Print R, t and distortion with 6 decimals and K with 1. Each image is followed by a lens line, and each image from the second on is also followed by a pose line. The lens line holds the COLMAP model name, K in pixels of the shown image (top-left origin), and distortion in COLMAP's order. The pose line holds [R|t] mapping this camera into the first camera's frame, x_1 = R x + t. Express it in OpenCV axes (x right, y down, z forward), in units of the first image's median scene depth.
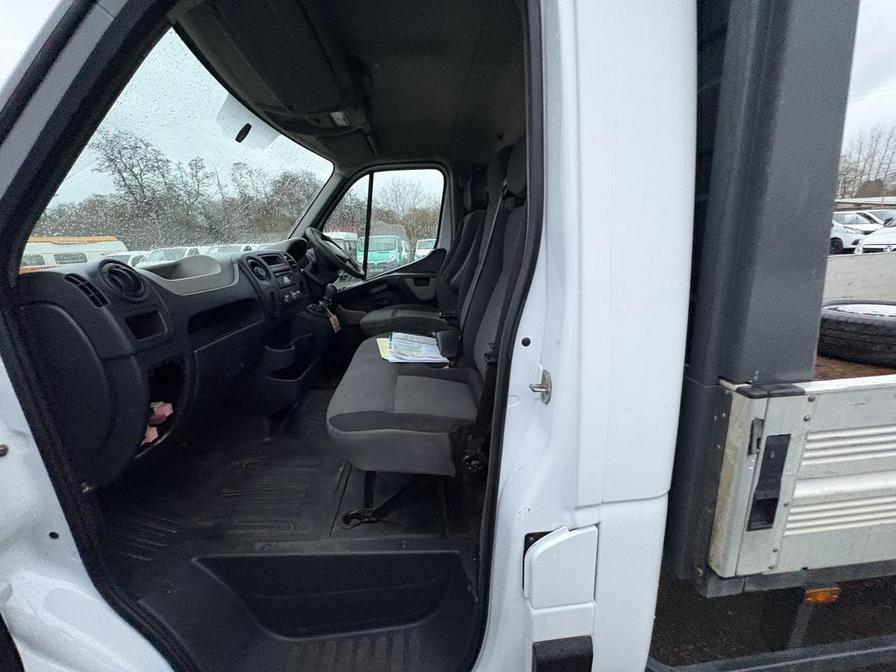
lens RADIAL K [[355.7, 0, 448.9], [0, 355.7, 336.0], [0, 0, 1]] dist [-0.000377, 0.000041]
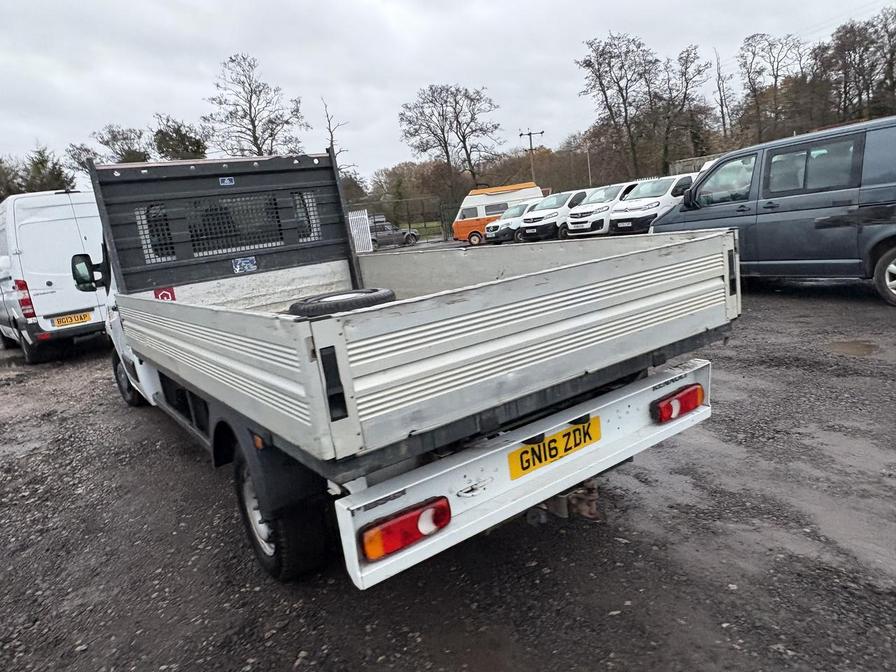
lens RADIAL K [[603.3, 0, 446.0], [0, 603.3, 339.3], [0, 0, 1]] dist [0.006774, -0.006437]
pose [[0.514760, 0.148325, -0.844406, 3.229621], [-0.115297, 0.987950, 0.103253, -0.185225], [0.849546, 0.044208, 0.525658, 0.187448]]
